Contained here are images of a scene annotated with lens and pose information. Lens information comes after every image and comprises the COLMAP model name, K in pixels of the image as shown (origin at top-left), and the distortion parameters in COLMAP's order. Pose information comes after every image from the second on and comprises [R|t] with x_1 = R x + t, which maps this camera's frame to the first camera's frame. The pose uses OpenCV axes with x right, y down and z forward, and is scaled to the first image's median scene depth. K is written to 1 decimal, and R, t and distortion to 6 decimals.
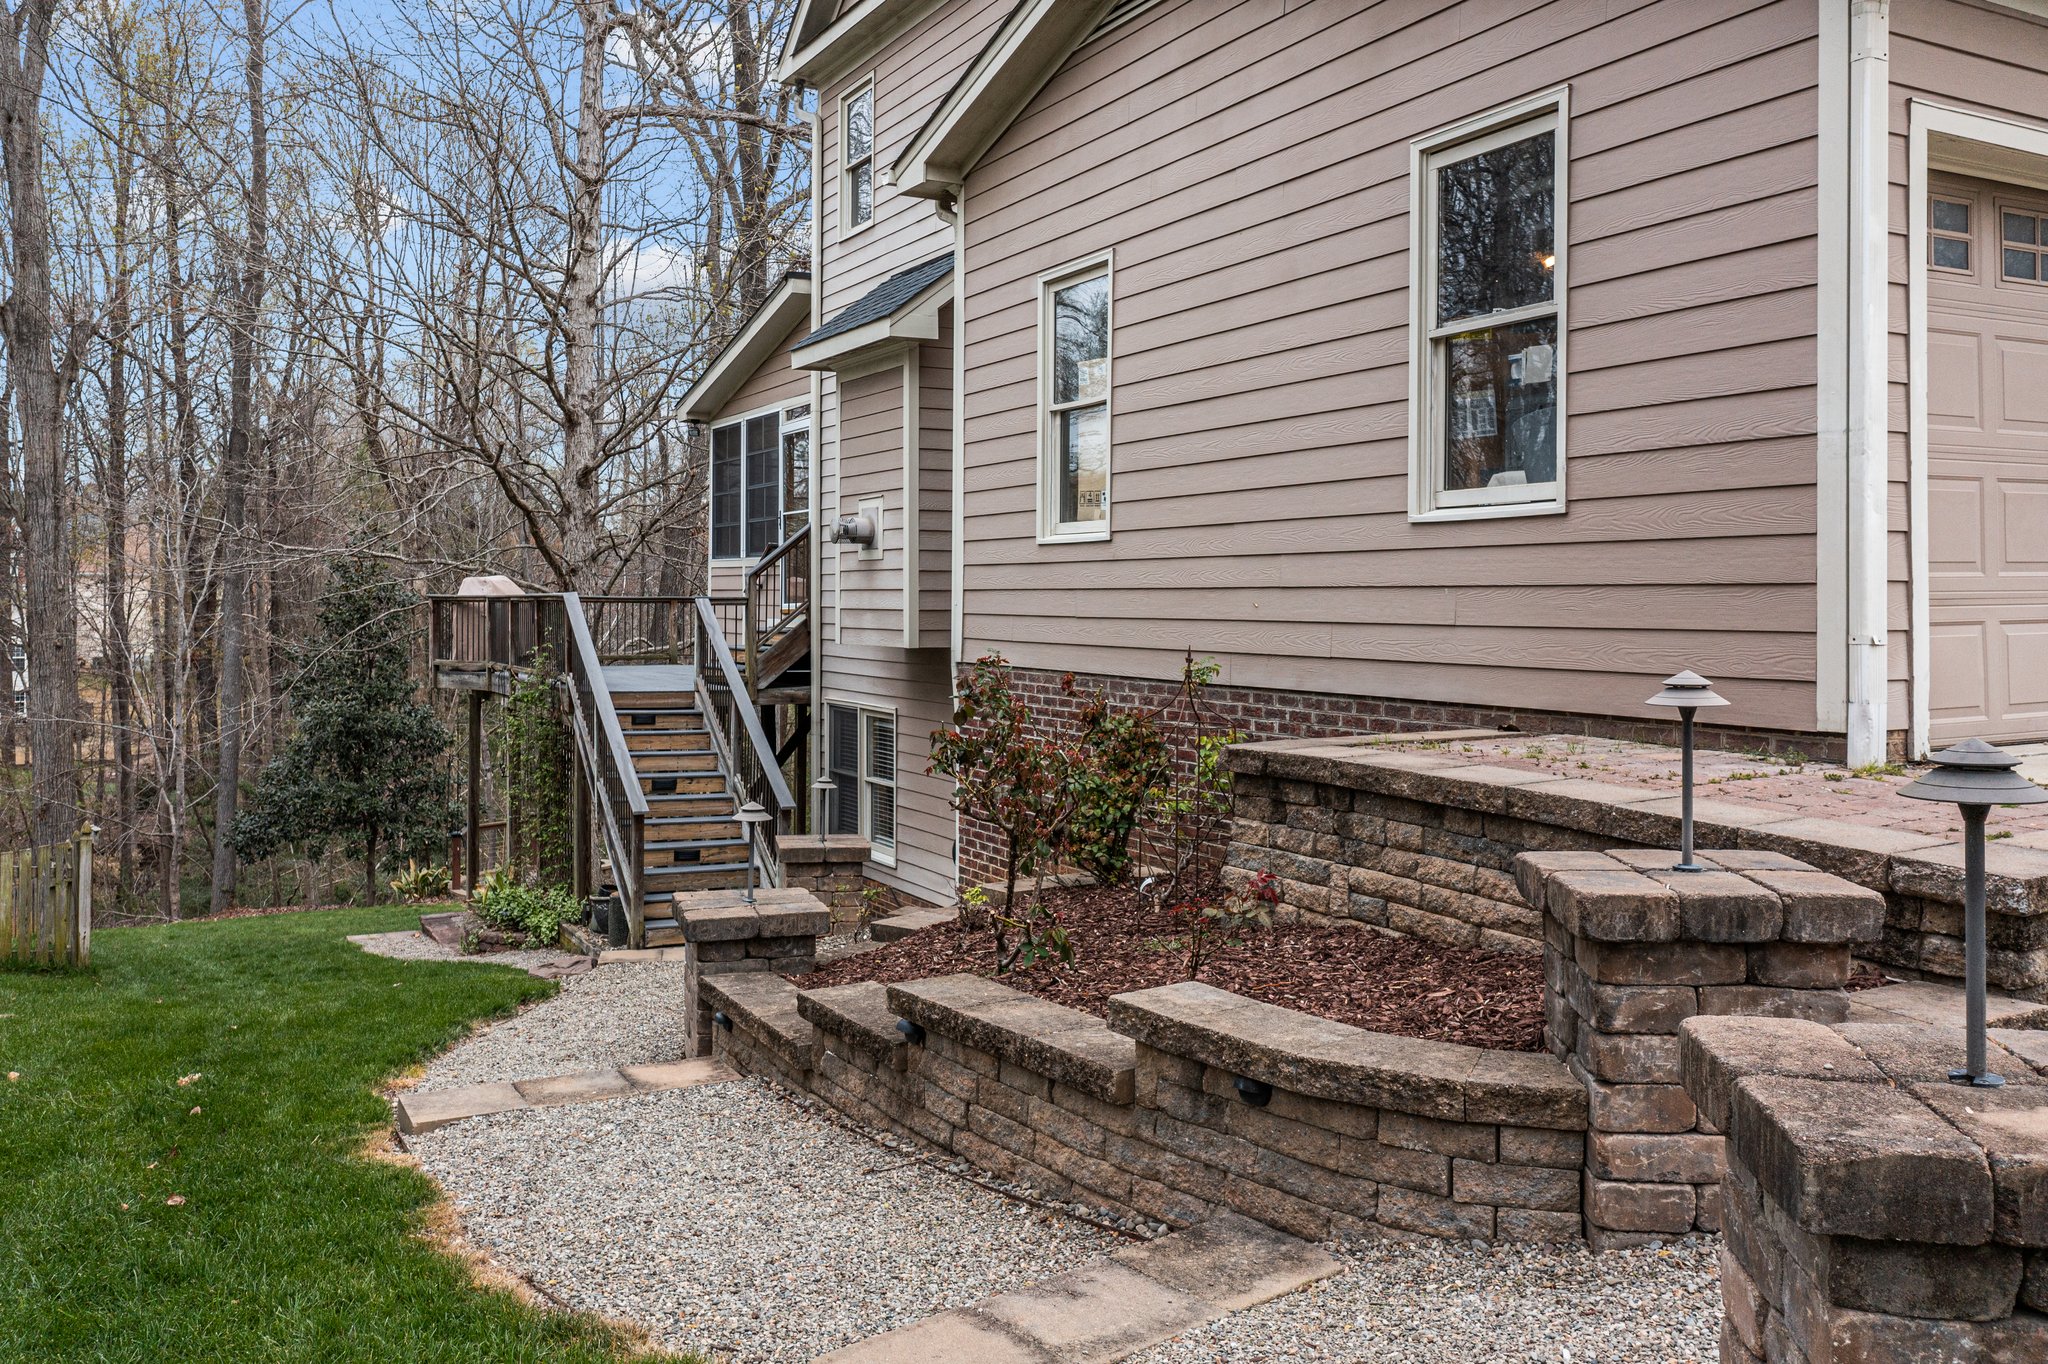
lens RADIAL K [[1653.1, 0, 1021.4], [0, 1653.1, 632.5], [0, 0, 1]] dist [-0.007456, 0.004835]
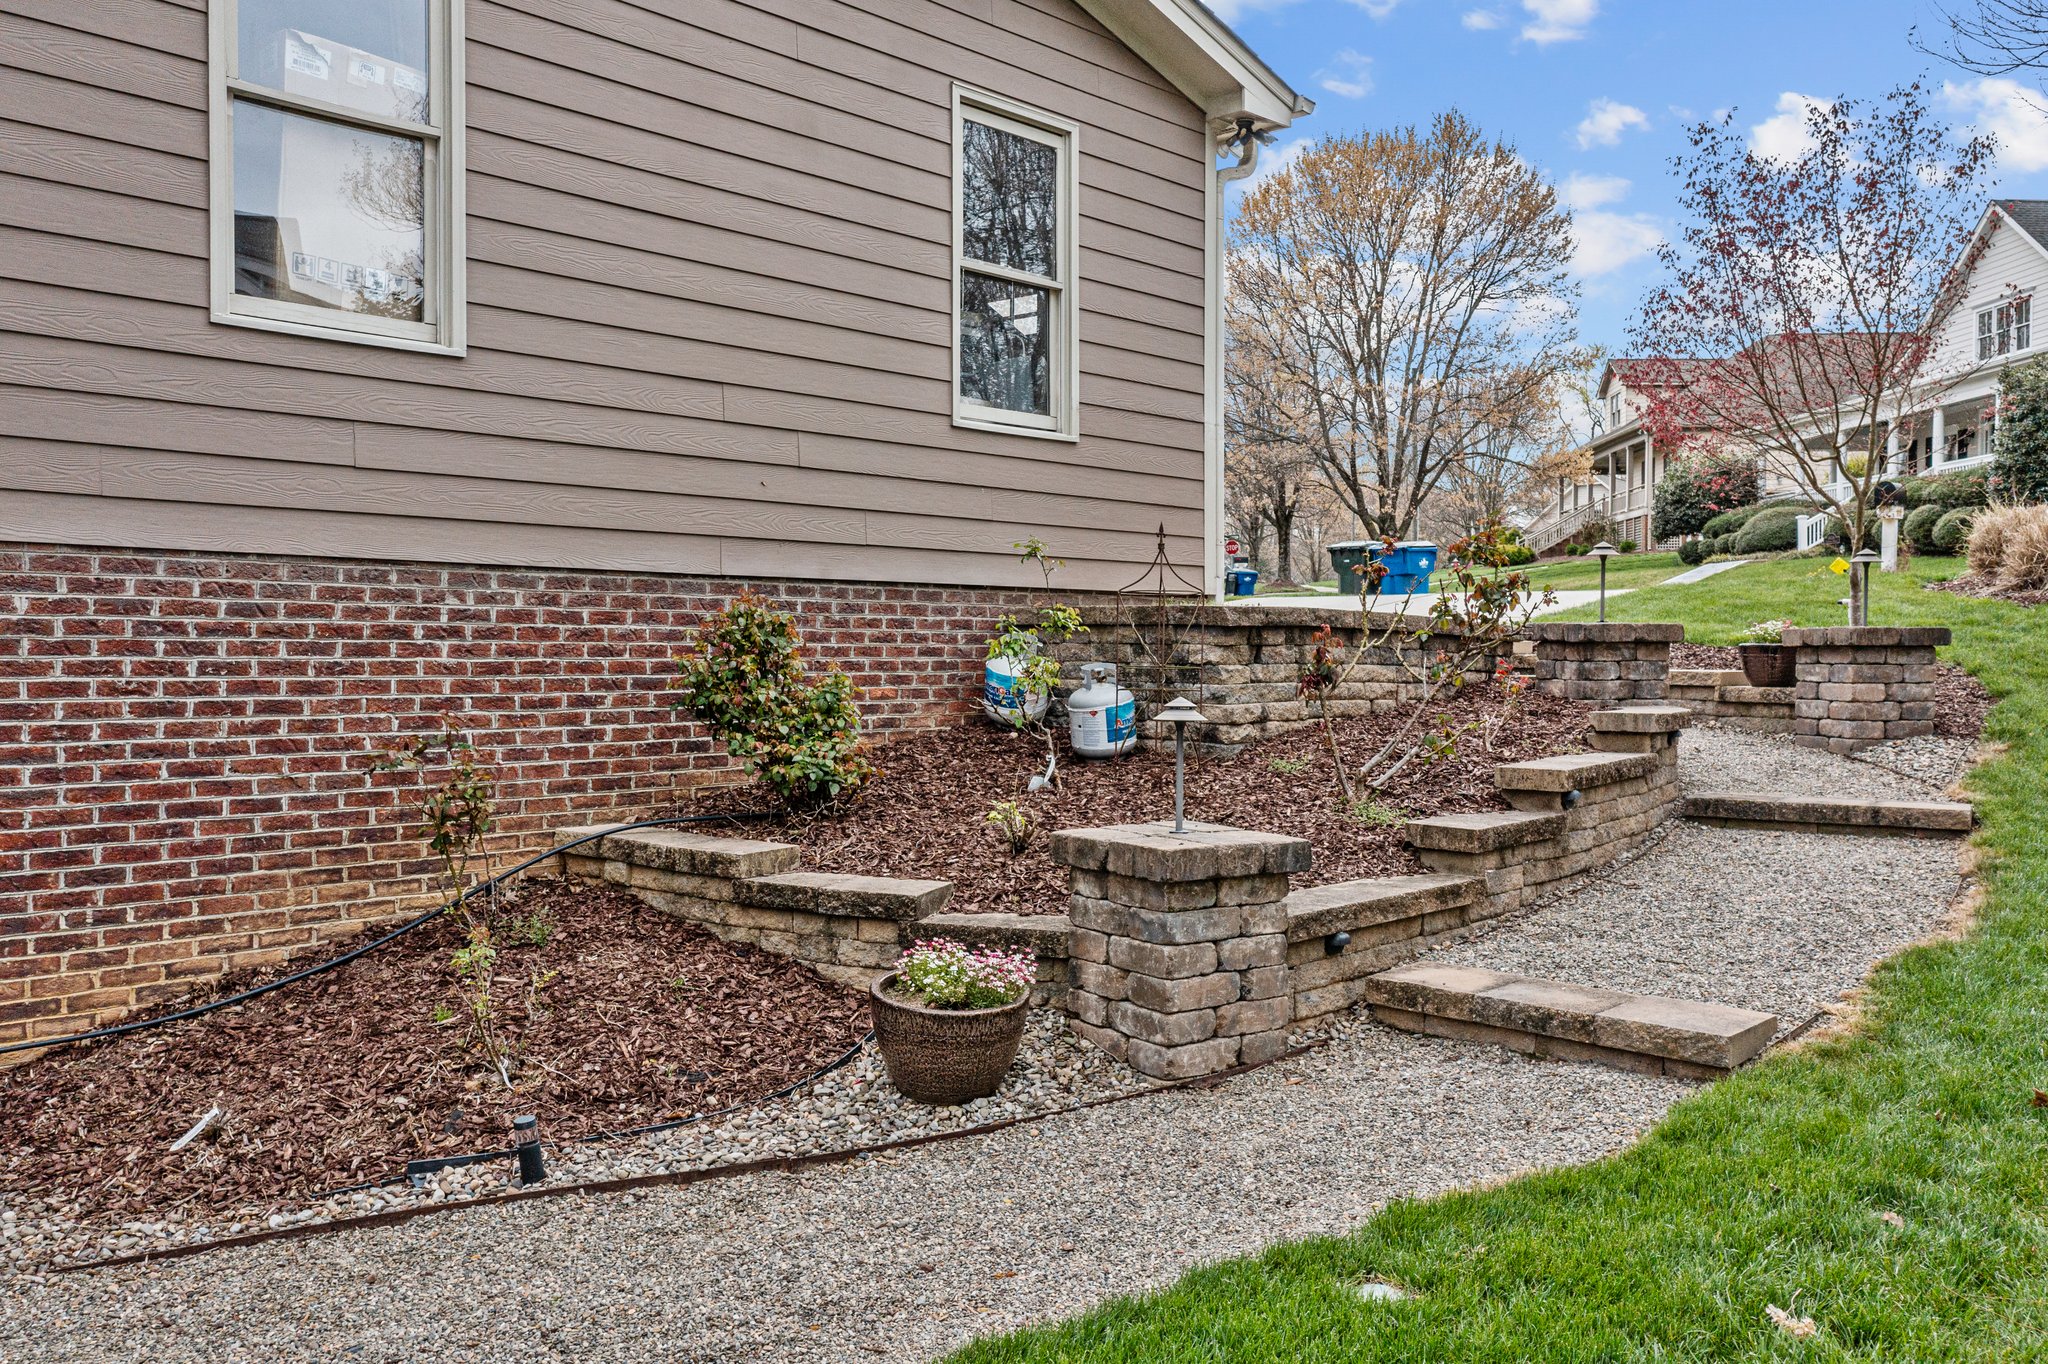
lens RADIAL K [[1637.6, 0, 1029.8], [0, 1637.6, 684.9], [0, 0, 1]] dist [-0.005480, 0.000819]
pose [[-0.299592, -0.024577, 0.953751, -0.593158], [0.013209, 0.999465, 0.029904, 0.053852], [-0.953976, 0.021557, -0.299108, 0.909119]]
